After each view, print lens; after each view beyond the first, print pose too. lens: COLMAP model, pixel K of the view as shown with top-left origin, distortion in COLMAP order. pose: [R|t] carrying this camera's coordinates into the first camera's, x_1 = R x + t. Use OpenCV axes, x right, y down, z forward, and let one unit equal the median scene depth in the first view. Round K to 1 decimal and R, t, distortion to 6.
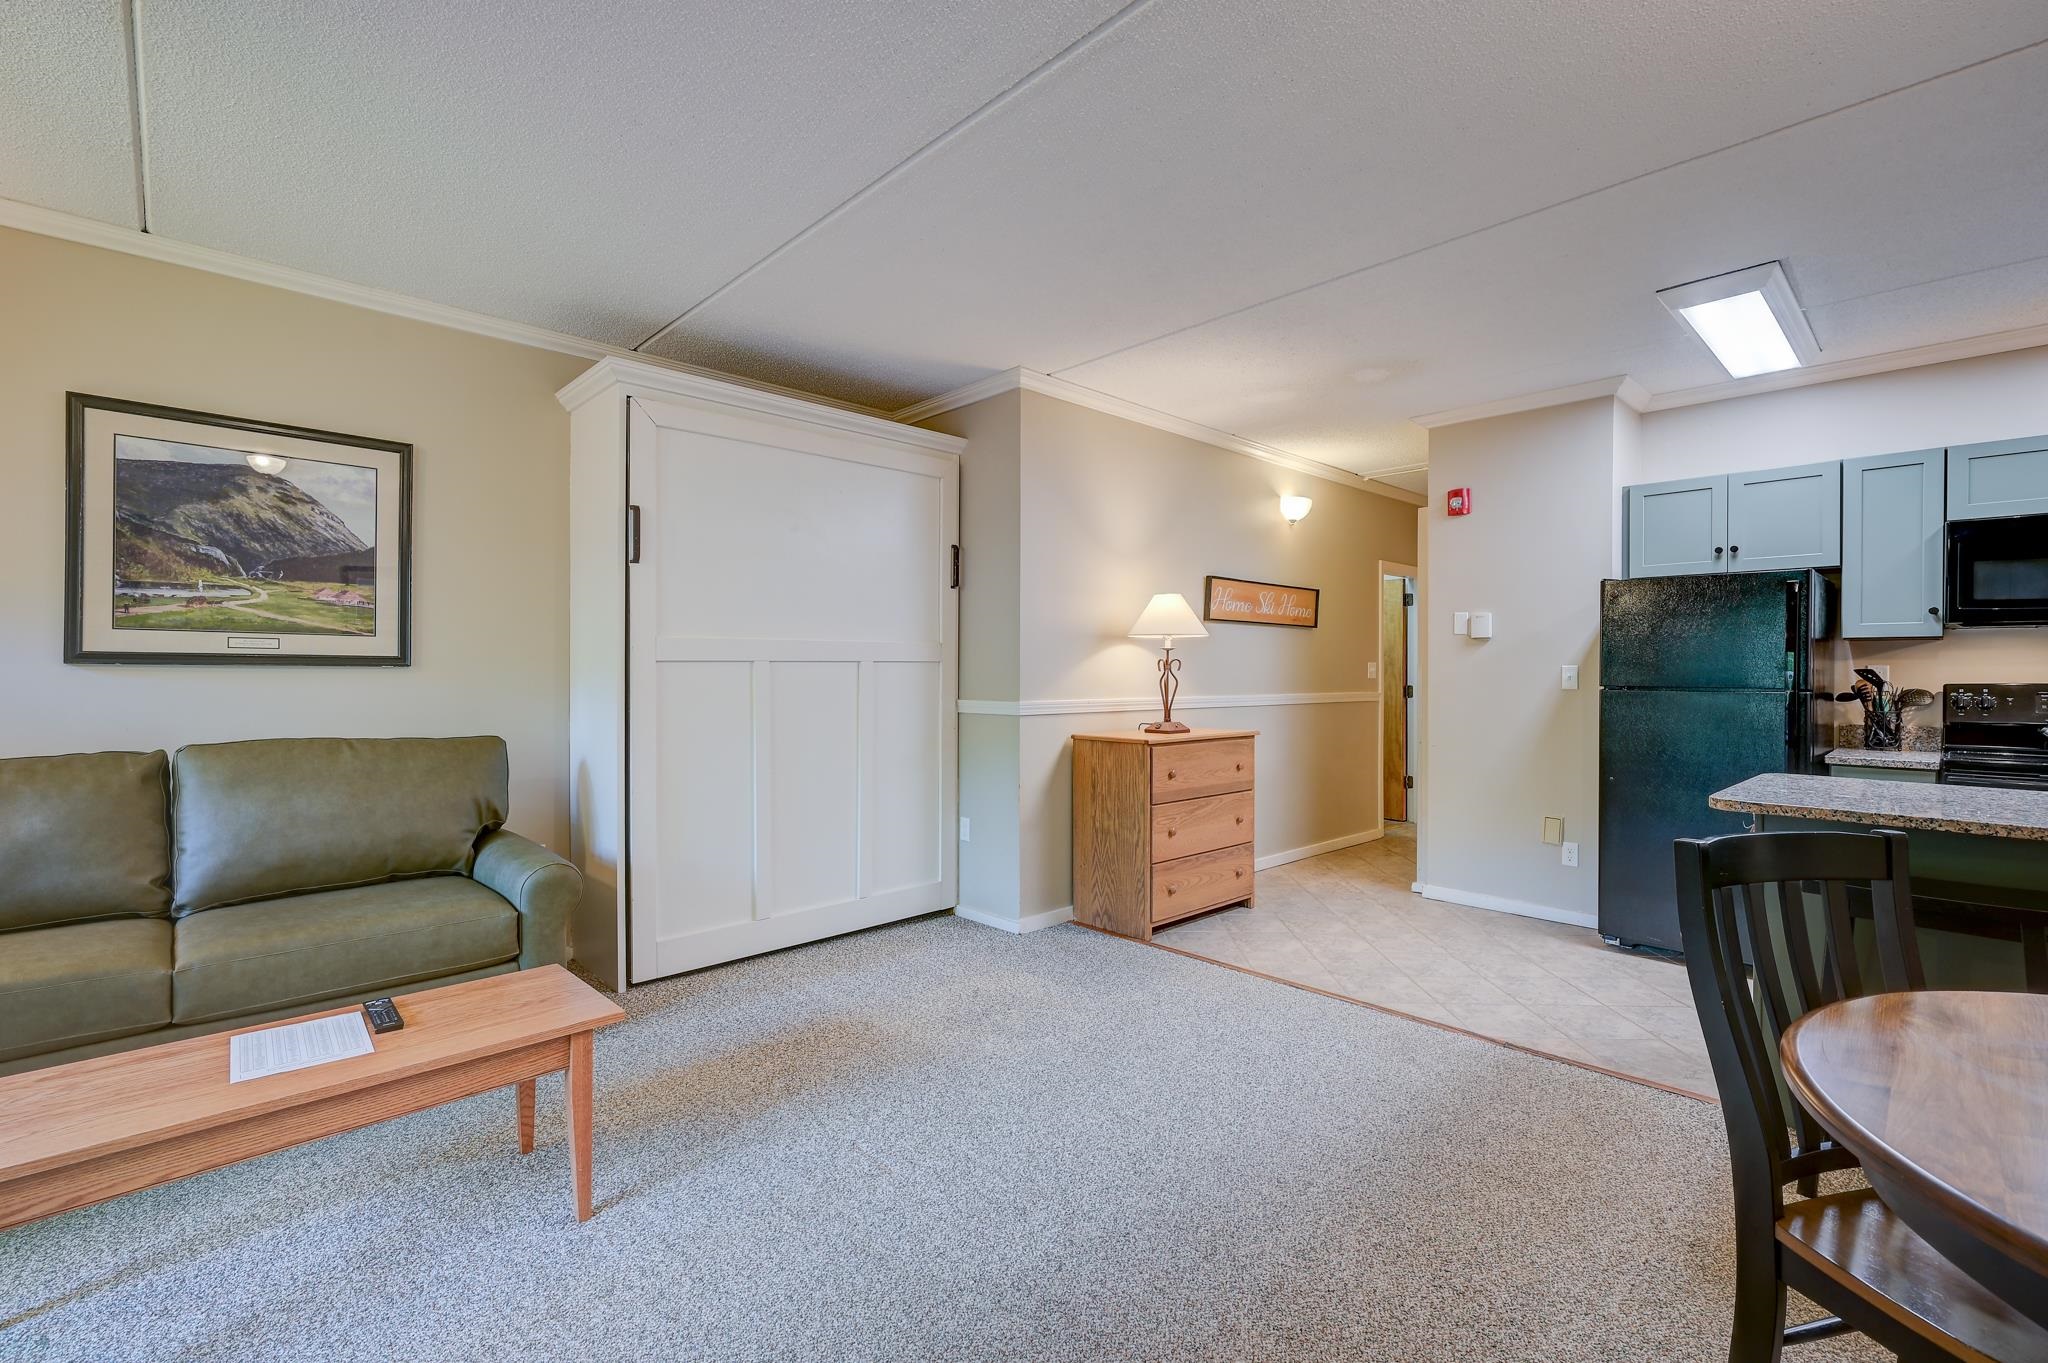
lens RADIAL K [[899.8, 0, 1021.4], [0, 899.8, 673.3], [0, 0, 1]] dist [-0.000567, 0.000395]
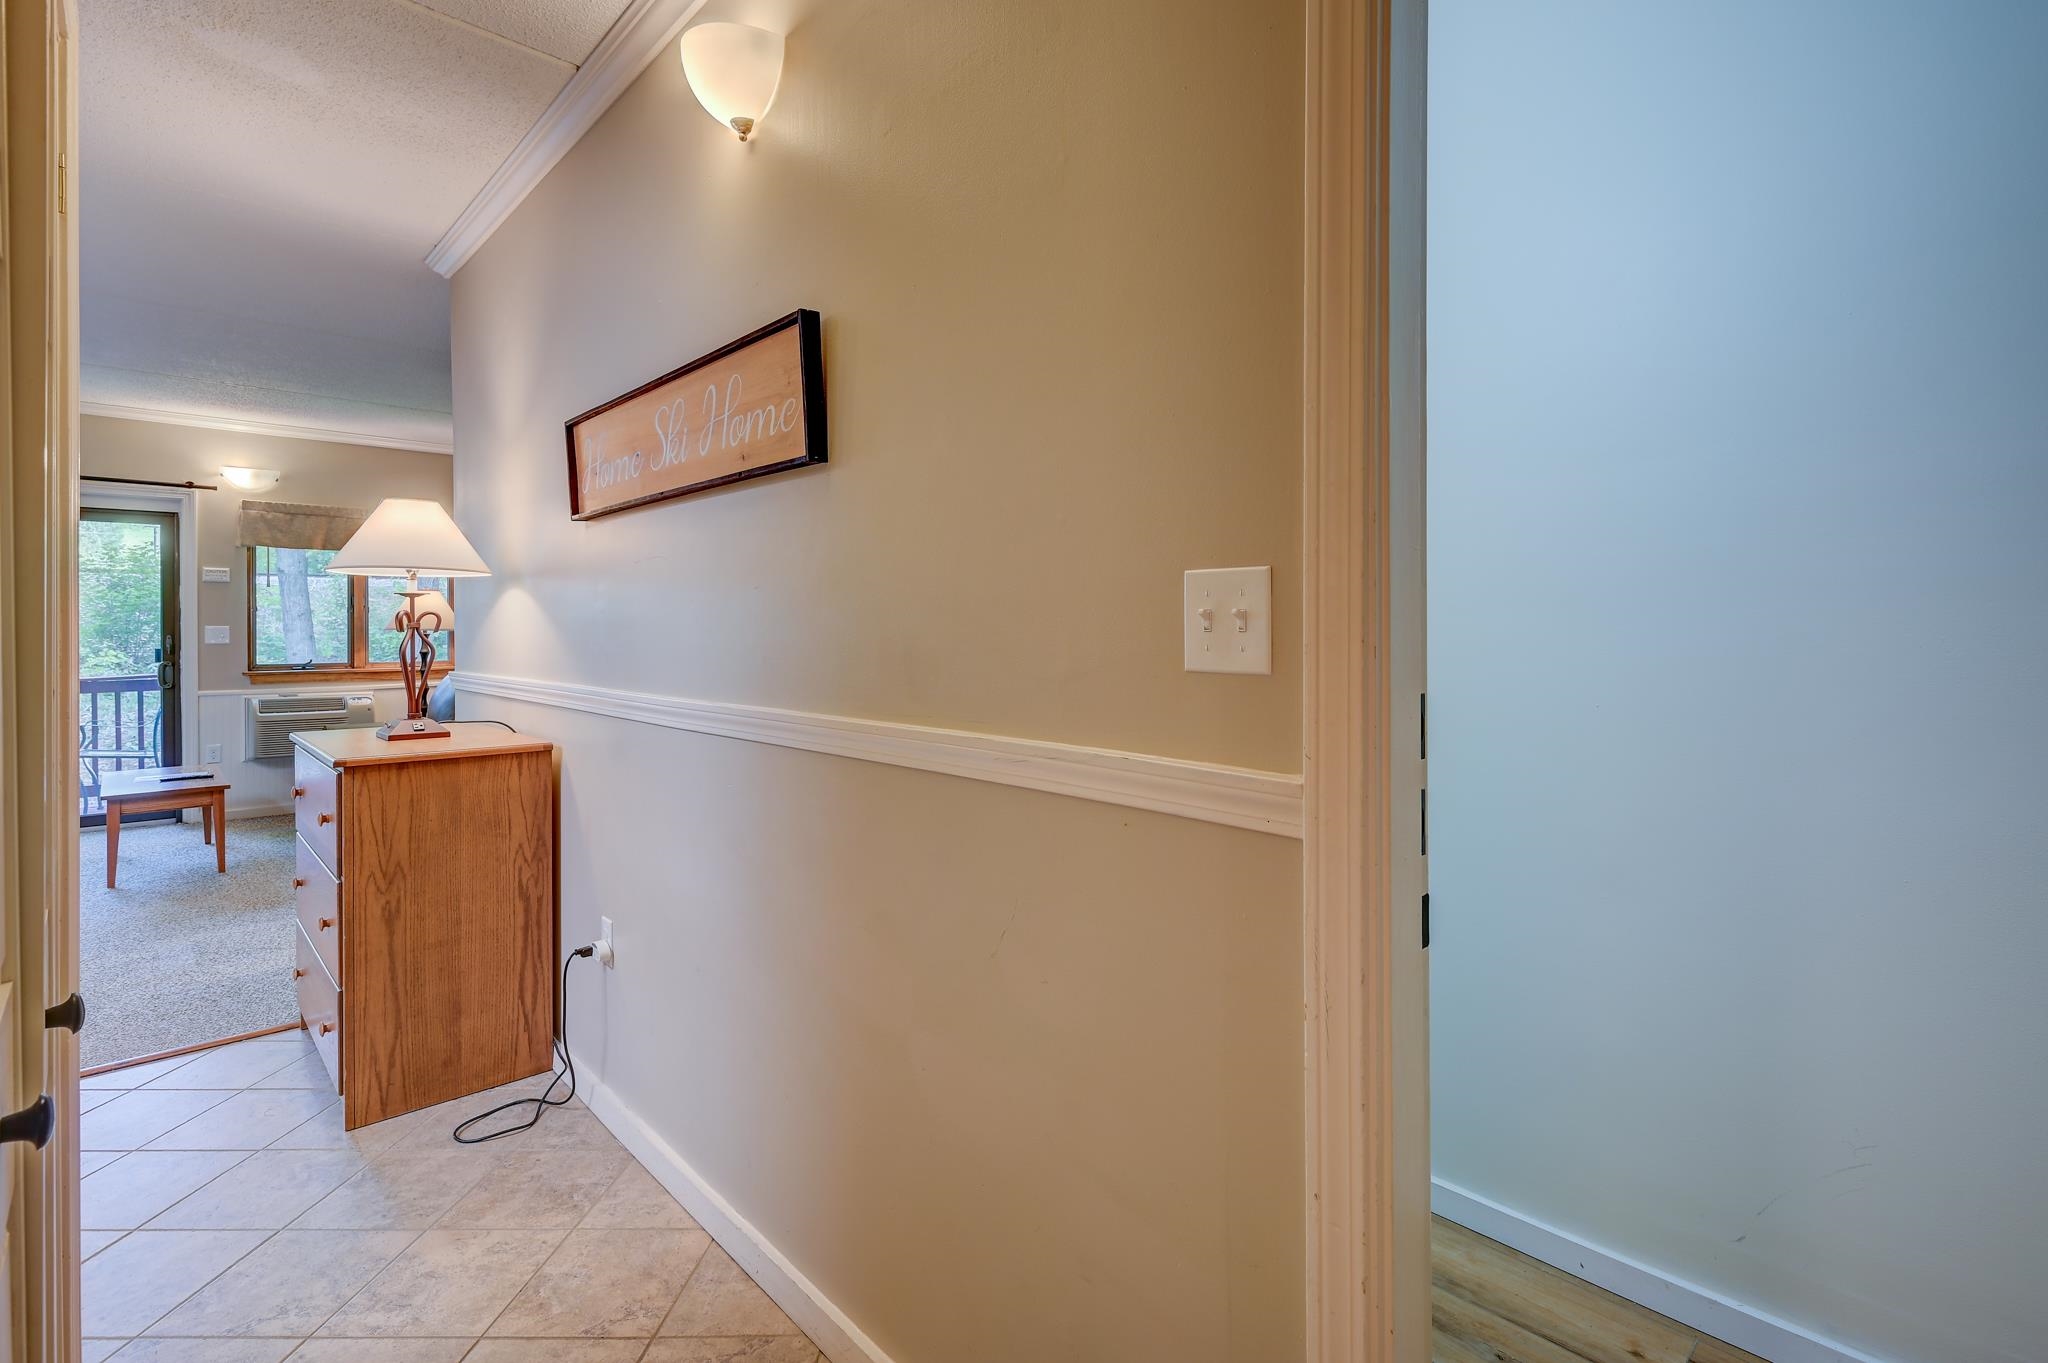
lens RADIAL K [[953.5, 0, 1084.9], [0, 953.5, 627.9], [0, 0, 1]] dist [-0.000368, 0.000400]
pose [[0.033483, -0.006167, -0.999420, 0.944617], [0.000907, 0.999981, -0.006140, -0.001297], [0.999439, -0.000701, 0.033488, 1.675856]]
